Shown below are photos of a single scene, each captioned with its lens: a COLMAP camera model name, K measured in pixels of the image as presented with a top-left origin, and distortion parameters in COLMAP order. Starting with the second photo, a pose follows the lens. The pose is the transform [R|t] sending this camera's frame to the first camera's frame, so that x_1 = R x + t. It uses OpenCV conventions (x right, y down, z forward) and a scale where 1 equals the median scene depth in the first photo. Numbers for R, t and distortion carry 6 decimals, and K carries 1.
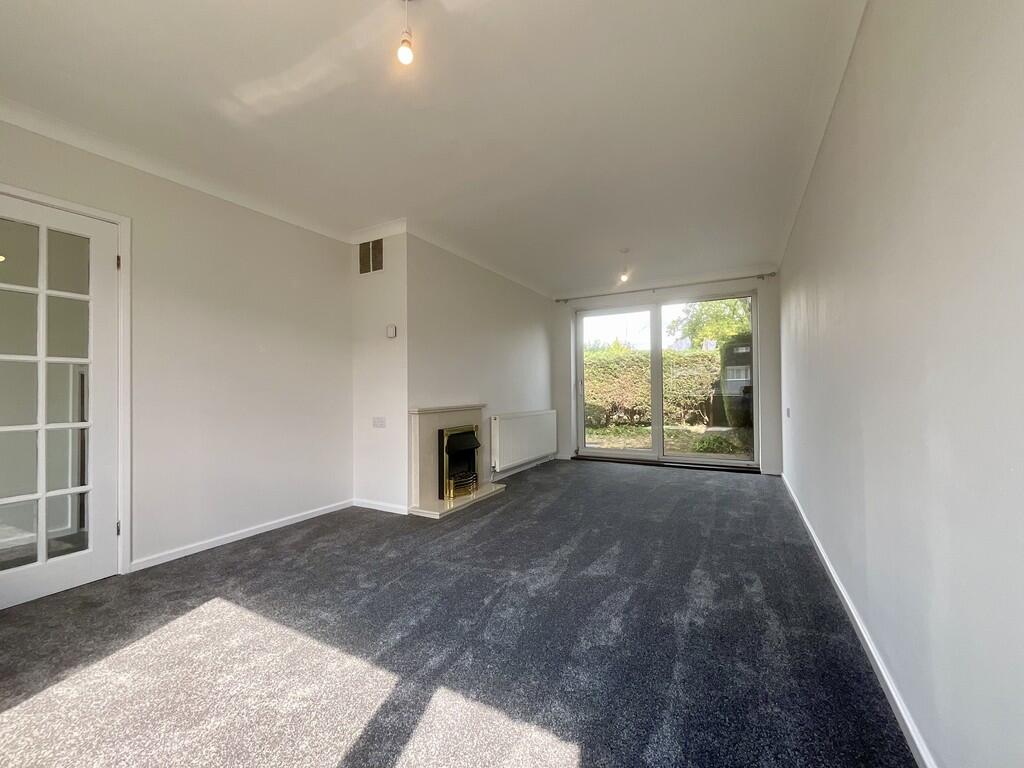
lens RADIAL K [[417.5, 0, 513.6], [0, 417.5, 384.1], [0, 0, 1]] dist [0.002628, 0.000503]
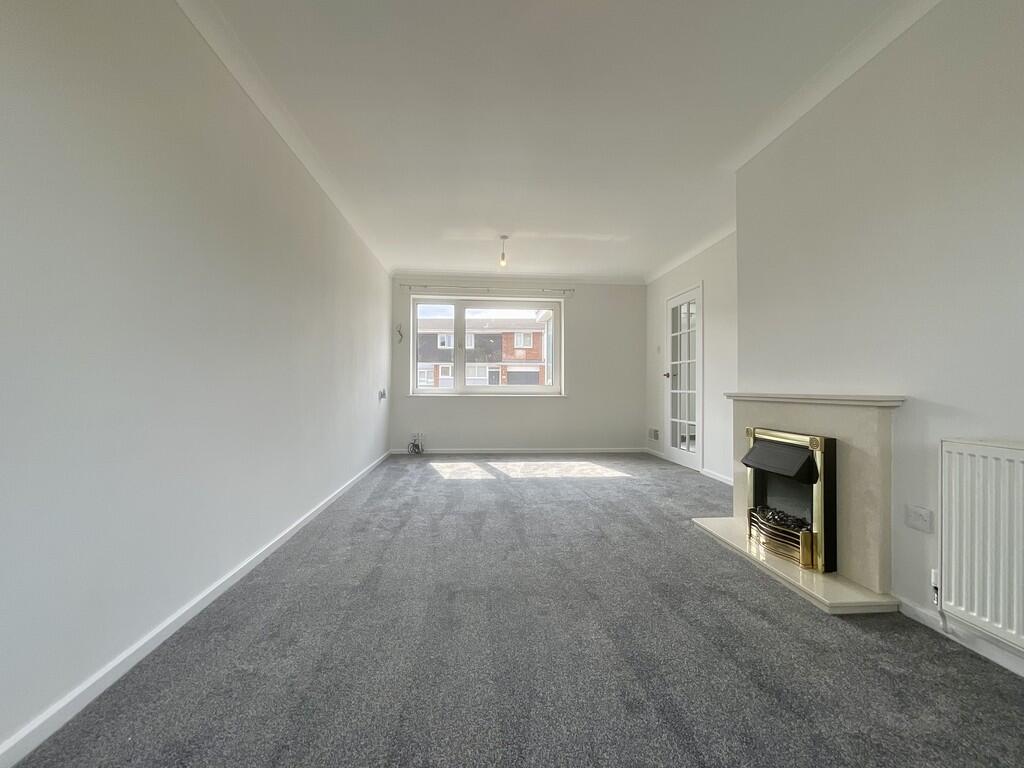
lens RADIAL K [[417.5, 0, 513.6], [0, 417.5, 384.1], [0, 0, 1]] dist [0.002628, 0.000503]
pose [[-0.829293, -0.000023, -0.558814, 0.491711], [0.010374, 0.999827, -0.015436, 0.045411], [0.558718, -0.018598, -0.829149, 1.295535]]
